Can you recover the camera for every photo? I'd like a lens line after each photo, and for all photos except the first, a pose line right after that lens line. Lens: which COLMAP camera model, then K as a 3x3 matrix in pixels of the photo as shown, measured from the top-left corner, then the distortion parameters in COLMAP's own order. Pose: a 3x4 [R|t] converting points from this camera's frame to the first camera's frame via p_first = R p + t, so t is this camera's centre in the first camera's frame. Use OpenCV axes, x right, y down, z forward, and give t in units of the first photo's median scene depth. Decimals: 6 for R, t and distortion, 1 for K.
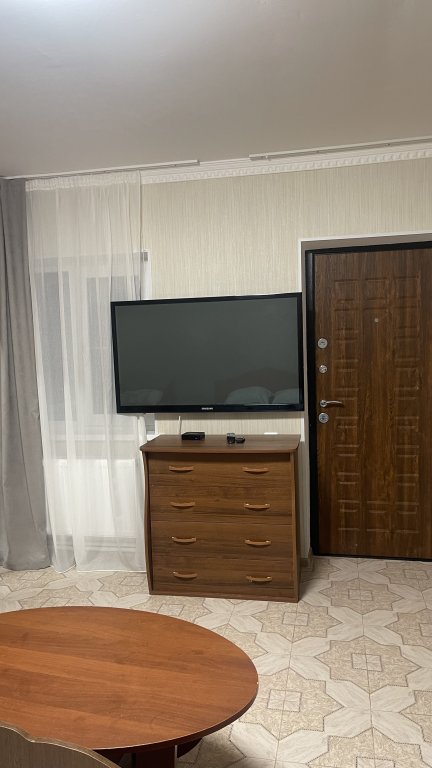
lens RADIAL K [[585.2, 0, 216.0], [0, 585.2, 384.0], [0, 0, 1]] dist [0.053097, -0.069985]
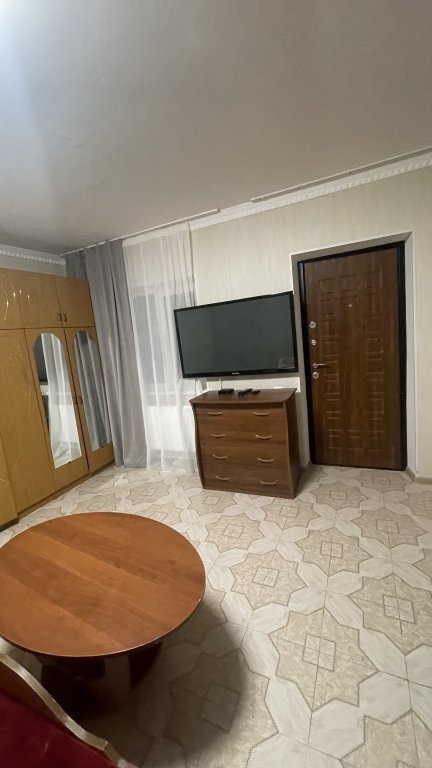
lens RADIAL K [[316.6, 0, 216.0], [0, 316.6, 384.0], [0, 0, 1]] dist [-0.000813, 0.000011]
pose [[0.974662, -0.038861, -0.220281, 0.118510], [0.058875, 0.994638, 0.085027, -0.004296], [0.215795, -0.095842, 0.971724, 0.168756]]
